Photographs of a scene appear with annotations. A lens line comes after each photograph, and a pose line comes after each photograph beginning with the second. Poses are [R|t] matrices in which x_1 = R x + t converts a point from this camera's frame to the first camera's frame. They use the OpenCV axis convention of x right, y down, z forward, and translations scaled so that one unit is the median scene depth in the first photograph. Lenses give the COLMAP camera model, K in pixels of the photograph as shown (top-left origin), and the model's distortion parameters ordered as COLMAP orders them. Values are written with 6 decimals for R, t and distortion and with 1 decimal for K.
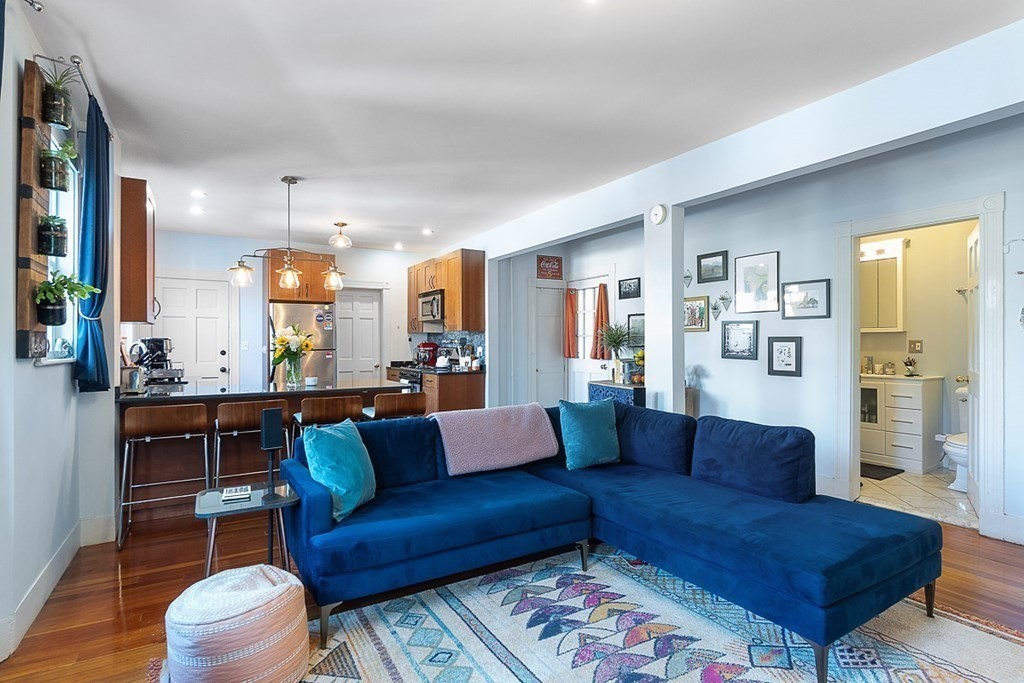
lens RADIAL K [[521.0, 0, 508.4], [0, 521.0, 343.9], [0, 0, 1]] dist [-0.001608, -0.000159]
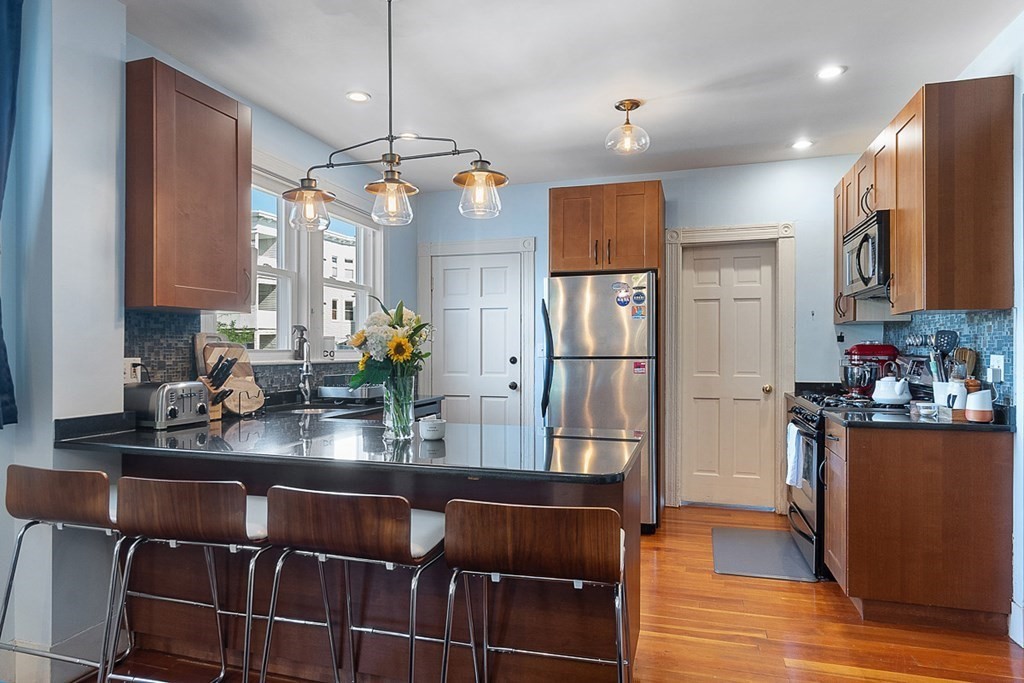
lens RADIAL K [[621.2, 0, 500.7], [0, 621.2, 344.1], [0, 0, 1]] dist [-0.001506, 0.000521]
pose [[0.663777, -0.004245, -0.747919, 0.035667], [-0.002304, 0.999968, -0.007721, 0.002477], [0.747927, 0.006848, 0.663745, 0.470845]]
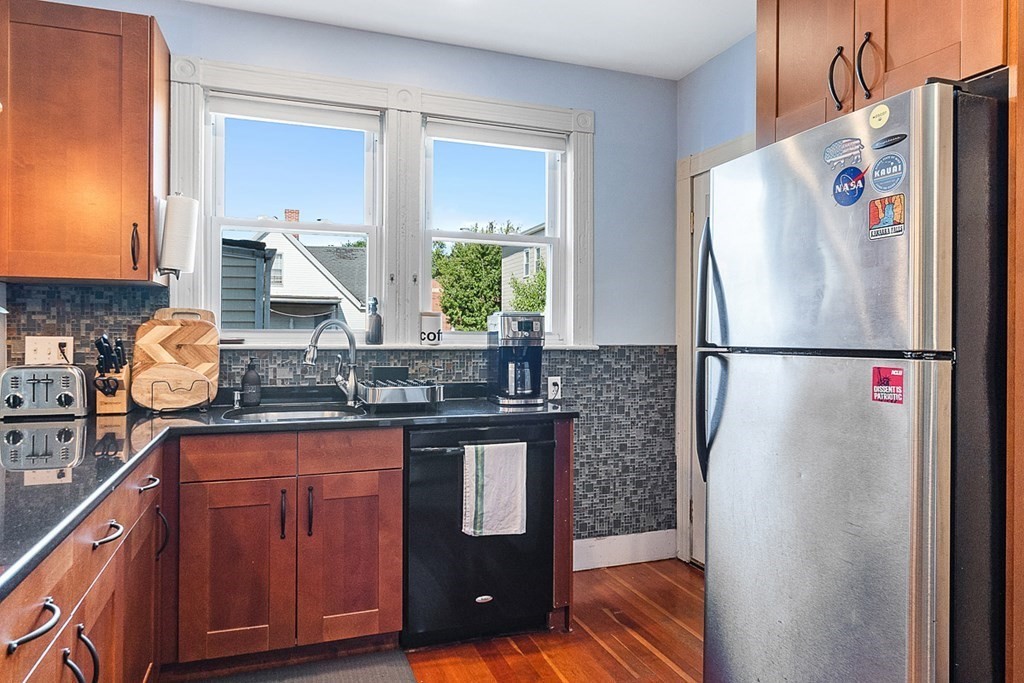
lens RADIAL K [[639.6, 0, 508.7], [0, 639.6, 335.5], [0, 0, 1]] dist [-0.004750, -0.001323]
pose [[-0.195168, 0.002774, -0.980766, -0.111565], [-0.006578, 0.999970, 0.004137, 0.004924], [0.980748, 0.007259, -0.195144, 0.908508]]
